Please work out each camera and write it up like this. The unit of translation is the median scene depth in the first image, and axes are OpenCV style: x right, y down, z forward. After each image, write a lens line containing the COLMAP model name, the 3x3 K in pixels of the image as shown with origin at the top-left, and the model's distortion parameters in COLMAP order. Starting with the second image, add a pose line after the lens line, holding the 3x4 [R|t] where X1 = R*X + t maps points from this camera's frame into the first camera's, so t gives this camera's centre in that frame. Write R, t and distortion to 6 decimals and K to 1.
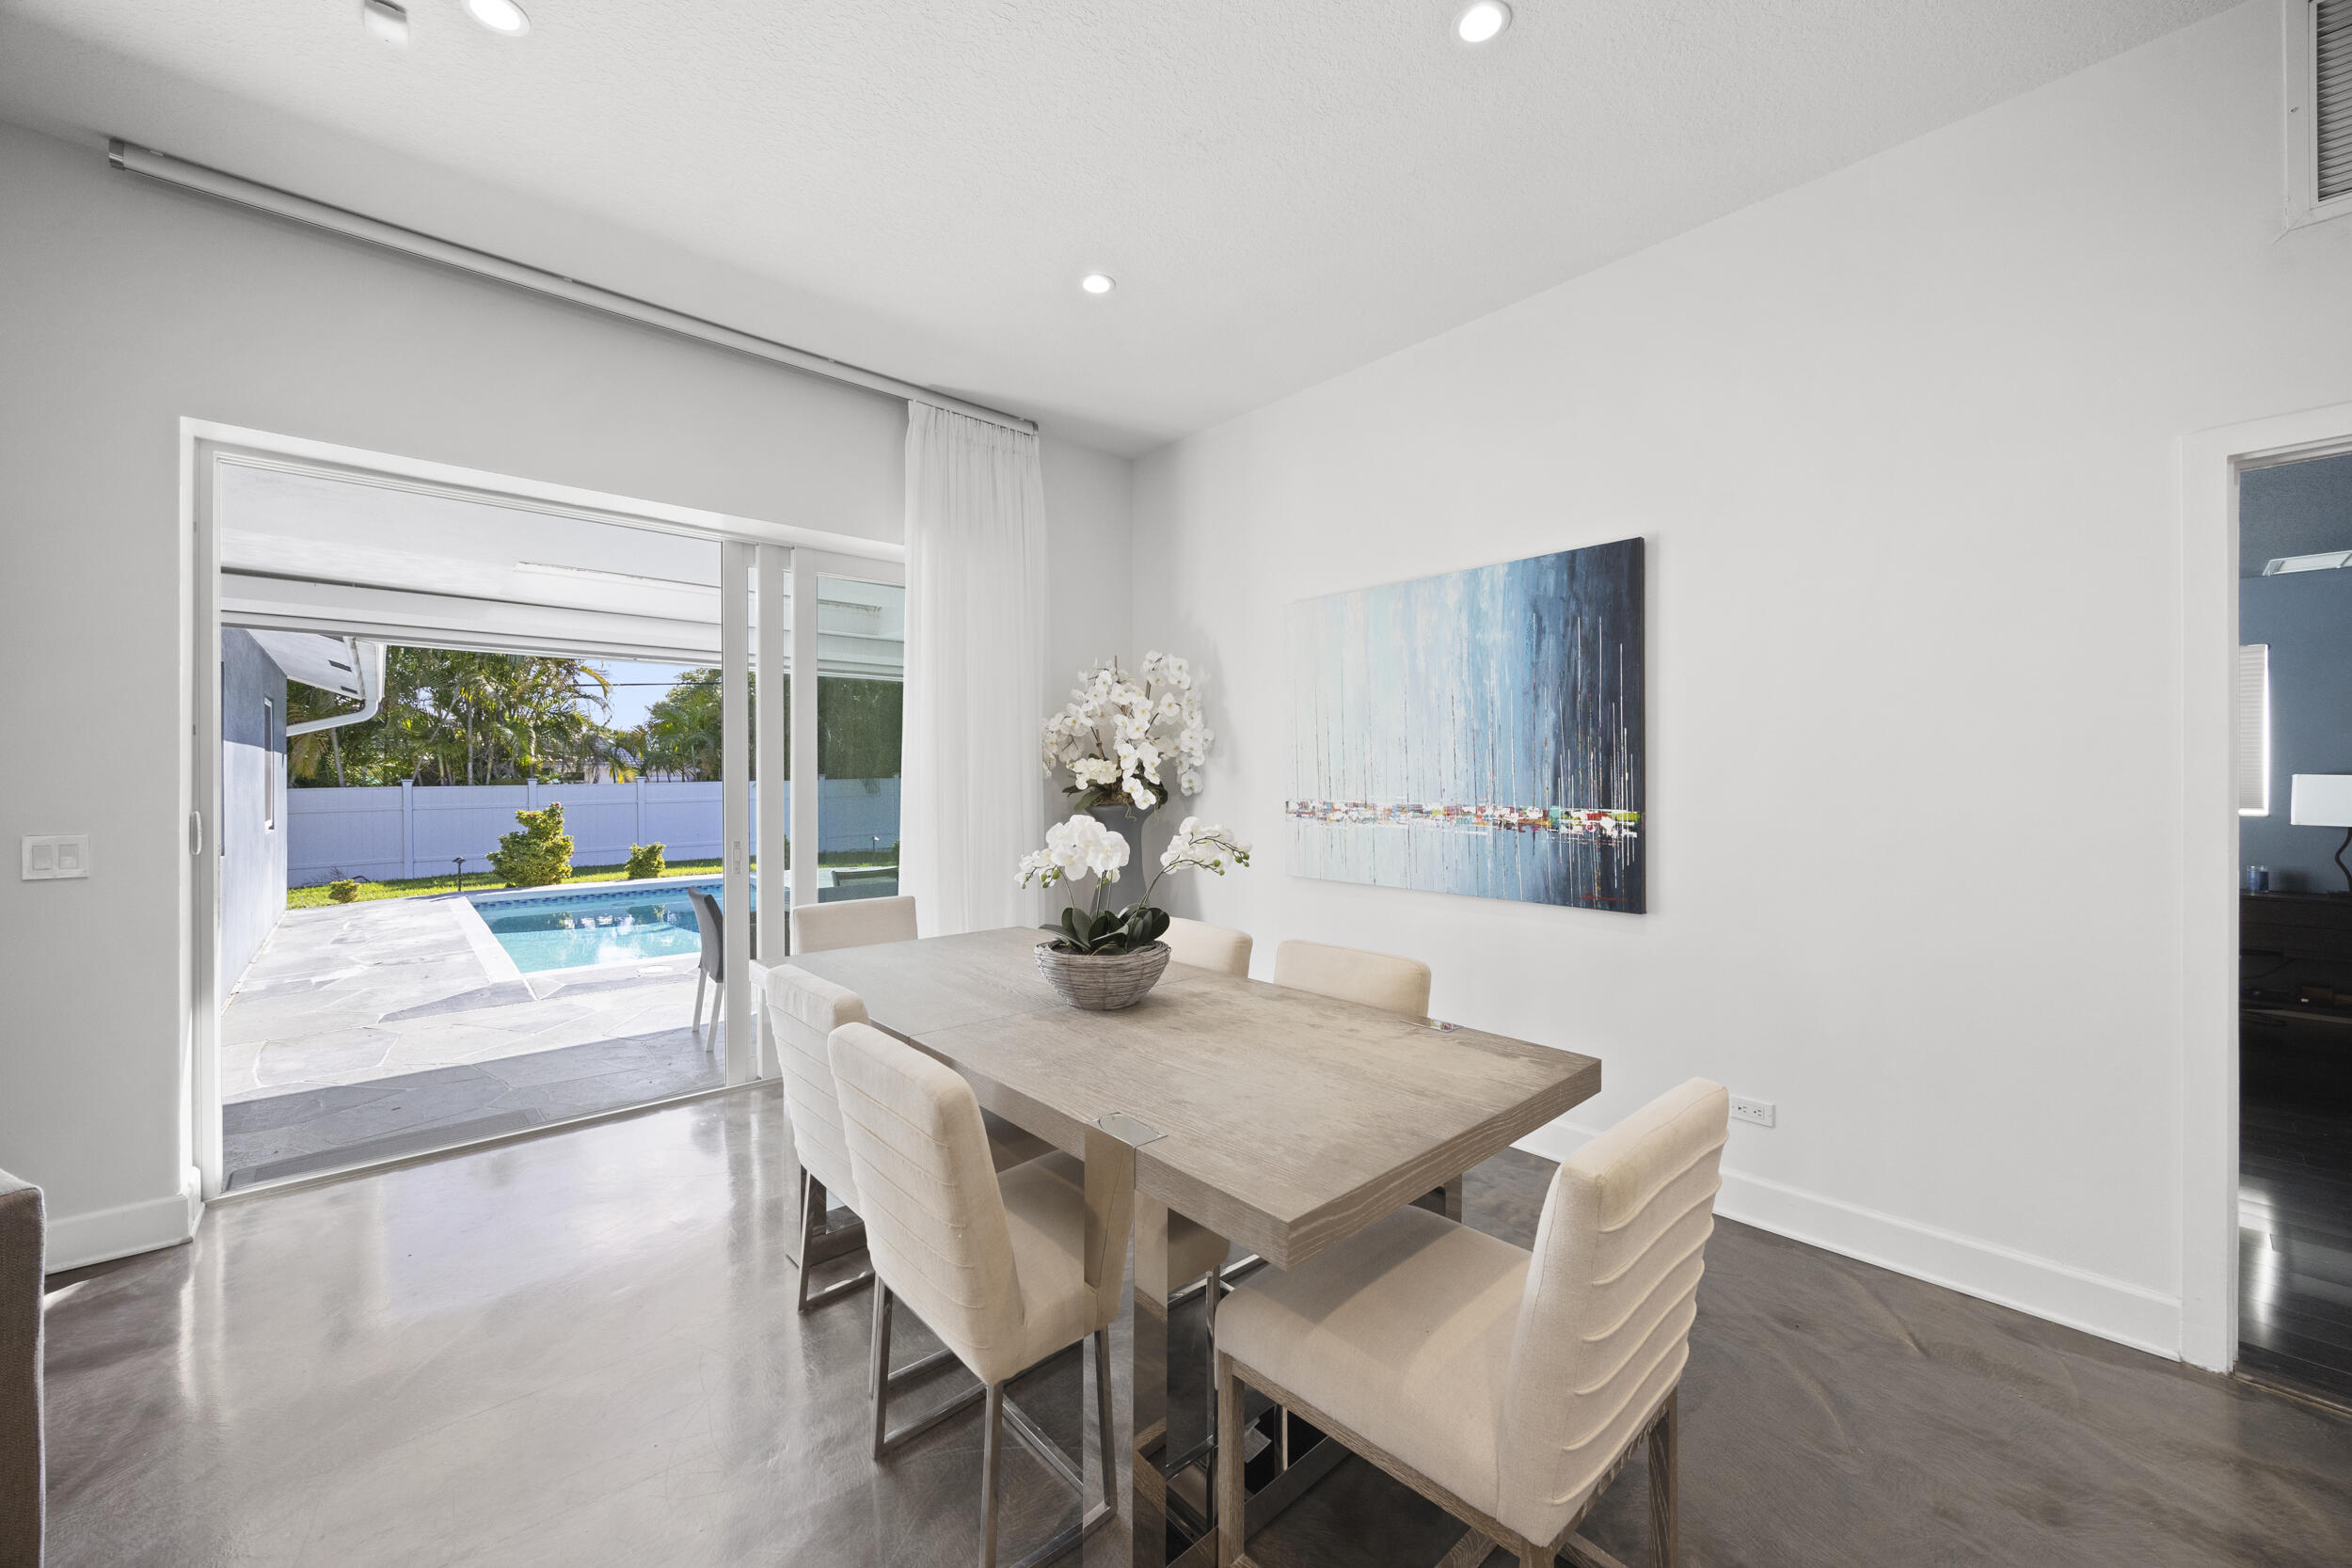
lens RADIAL K [[892.3, 0, 1176.4], [0, 892.3, 778.5], [0, 0, 1]] dist [-0.005694, 0.000757]
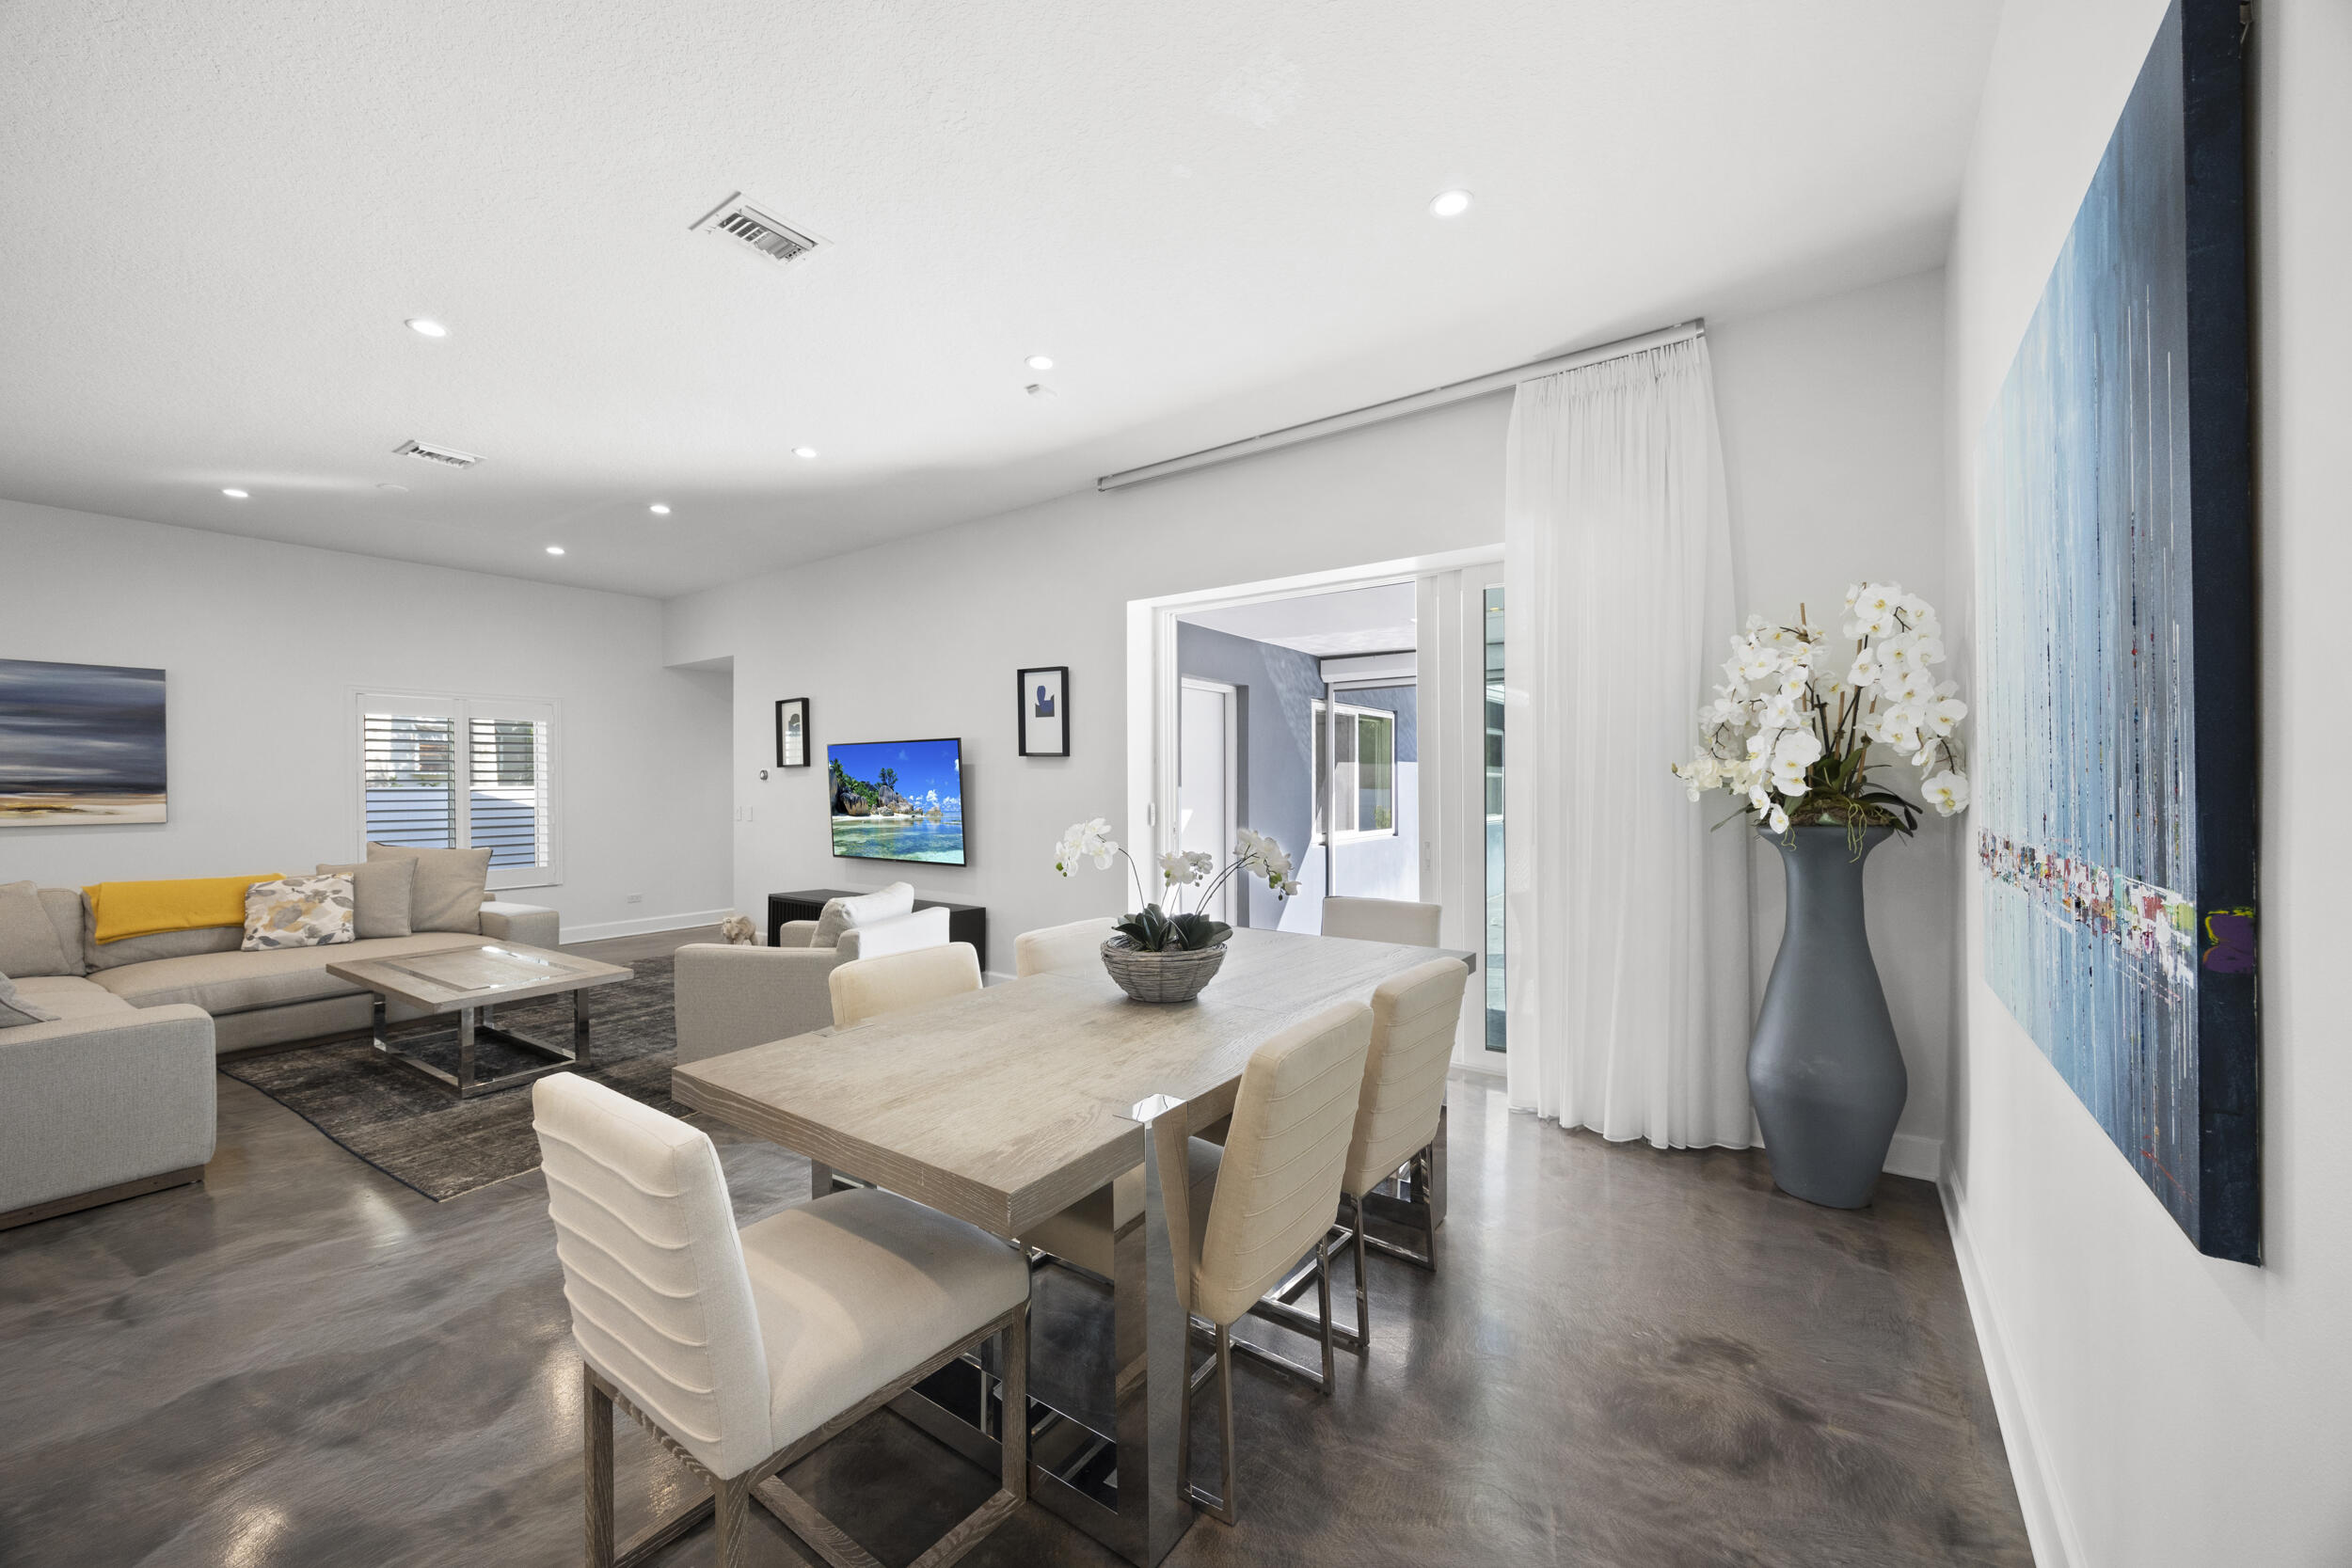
lens RADIAL K [[892.3, 0, 1180.0], [0, 892.3, 789.1], [0, 0, 1]] dist [-0.005694, 0.000757]
pose [[0.215416, 0.003244, -0.976517, 0.566969], [0.000212, 0.999994, 0.003369, -0.000925], [0.976522, -0.000932, 0.215414, 0.469556]]
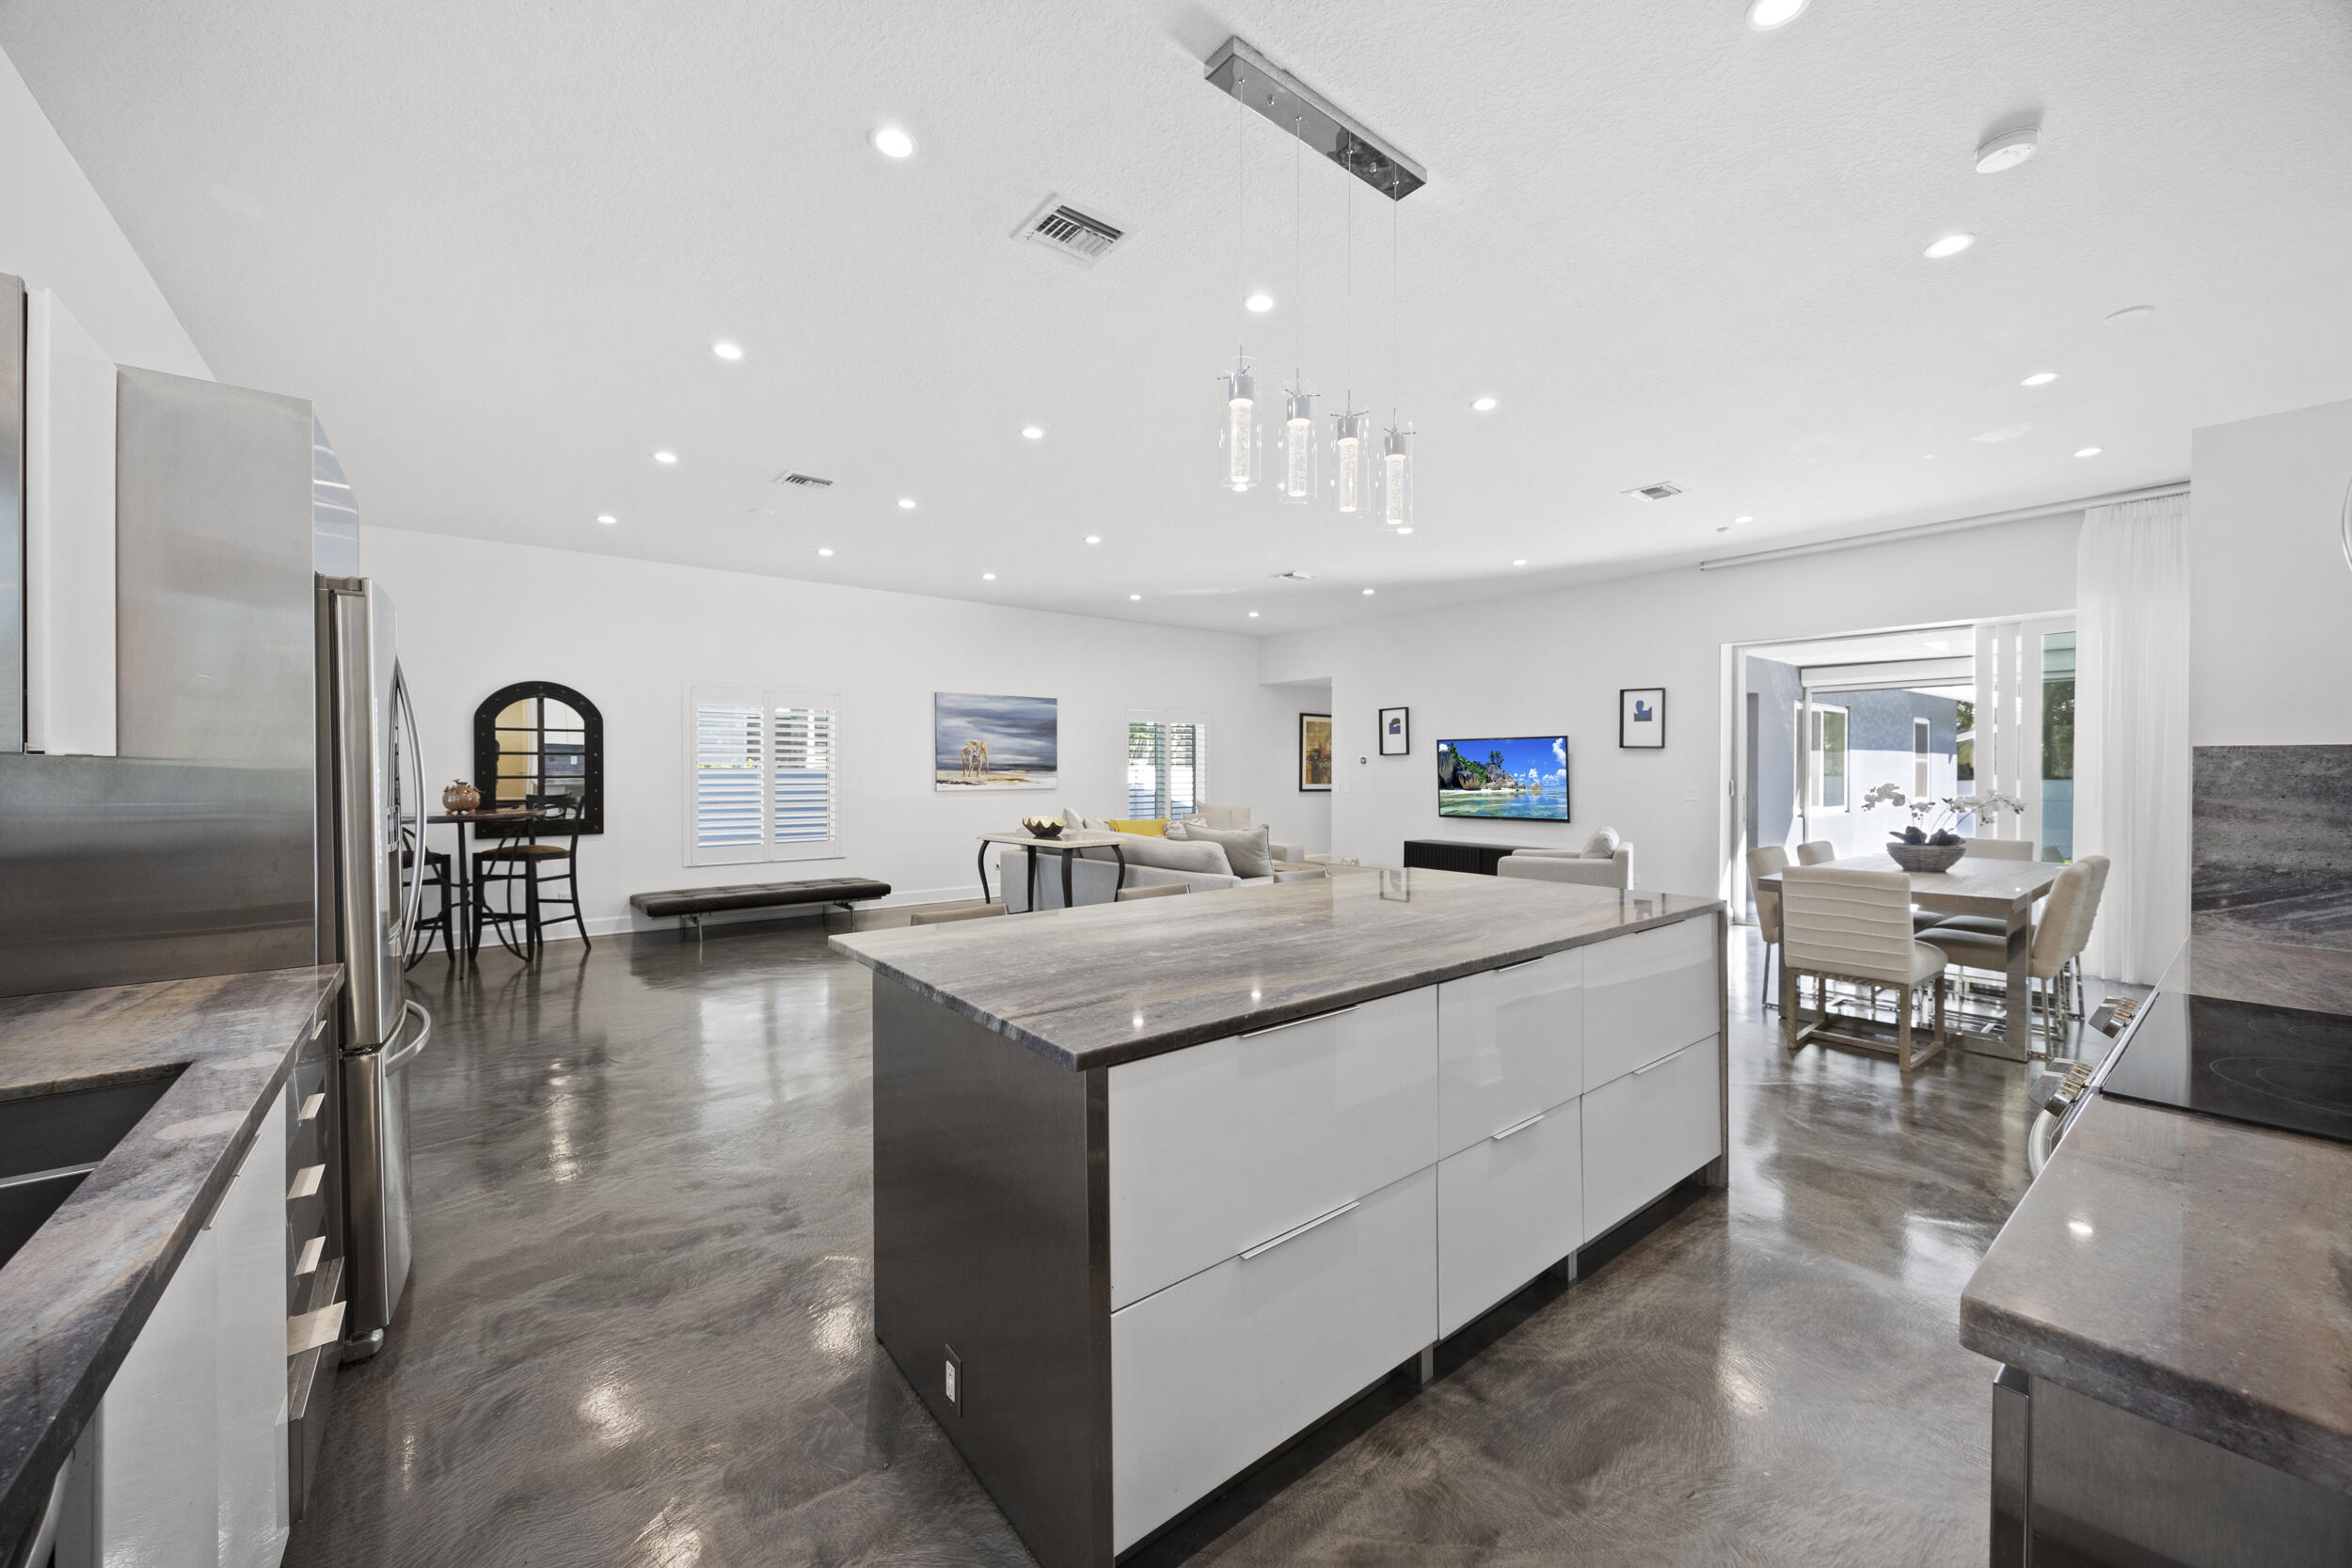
lens RADIAL K [[892.3, 0, 1180.7], [0, 892.3, 775.4], [0, 0, 1]] dist [-0.005694, 0.000757]
pose [[-0.056435, 0.005584, -0.998391, 1.287535], [-0.003667, 0.999976, 0.005801, 0.007040], [0.998400, 0.003988, -0.056413, -0.408454]]
